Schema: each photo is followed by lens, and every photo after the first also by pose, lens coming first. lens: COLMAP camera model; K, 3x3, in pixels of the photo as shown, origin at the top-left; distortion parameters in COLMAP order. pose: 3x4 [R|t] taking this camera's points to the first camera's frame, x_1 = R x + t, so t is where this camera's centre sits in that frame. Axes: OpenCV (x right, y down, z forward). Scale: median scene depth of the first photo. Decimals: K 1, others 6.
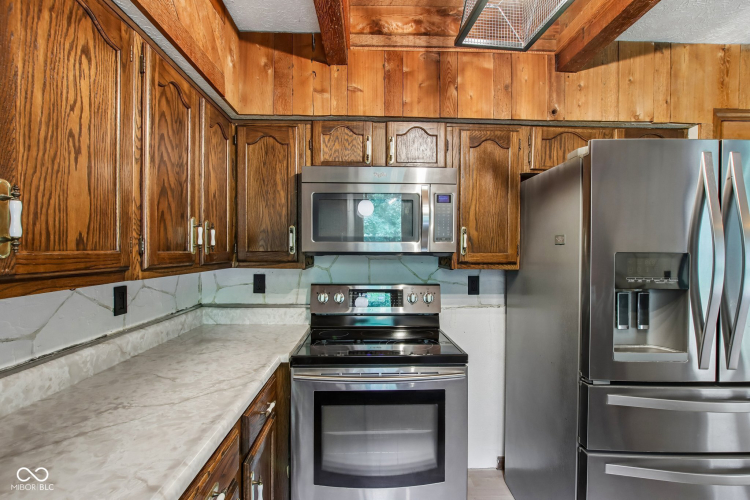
lens RADIAL K [[348.9, 0, 373.7], [0, 348.9, 247.5], [0, 0, 1]] dist [-0.022522, 0.005416]
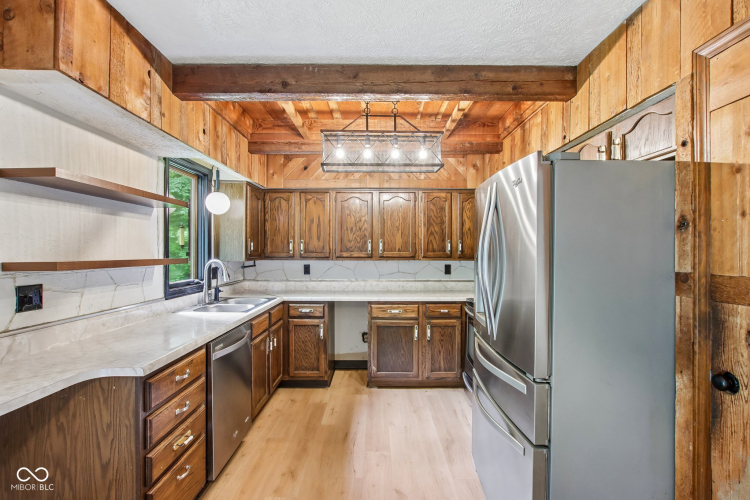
lens RADIAL K [[348.9, 0, 376.4], [0, 348.9, 251.7], [0, 0, 1]] dist [-0.022522, 0.005416]
pose [[-0.018323, -0.002098, -0.999830, 1.745864], [-0.001814, 0.999996, -0.002065, 0.009863], [0.999830, 0.001776, -0.018327, 0.371336]]
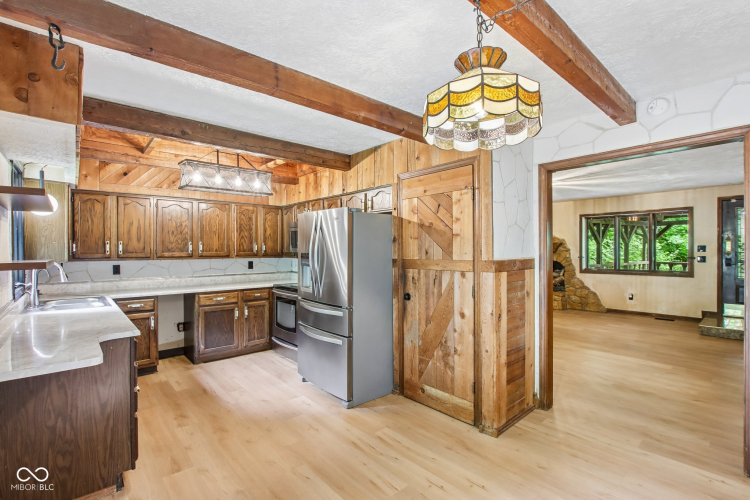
lens RADIAL K [[348.9, 0, 378.6], [0, 348.9, 252.5], [0, 0, 1]] dist [-0.022522, 0.005416]
pose [[0.651873, -0.000574, -0.758328, 2.405566], [0.007325, 0.999958, 0.005540, 0.006054], [0.758293, -0.009166, 0.651849, -0.313680]]
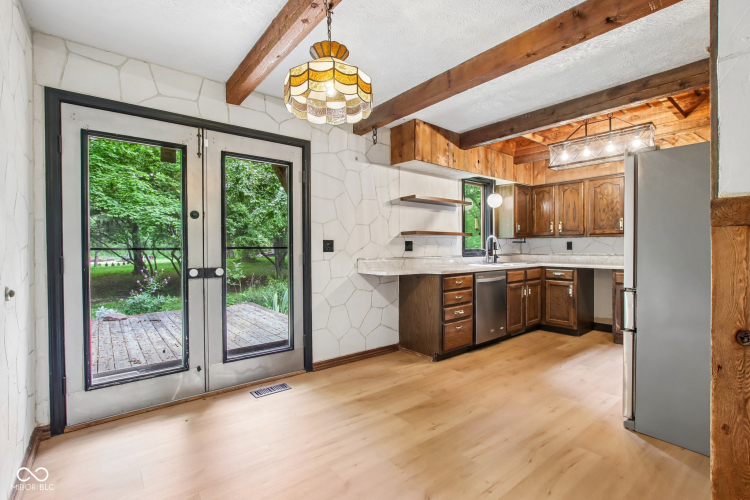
lens RADIAL K [[348.9, 0, 372.9], [0, 348.9, 251.9], [0, 0, 1]] dist [-0.022522, 0.005416]
pose [[-0.792257, 0.006891, -0.610148, 2.479485], [0.000945, 0.999949, 0.010066, 0.144660], [0.610186, 0.007398, -0.792223, 1.151245]]
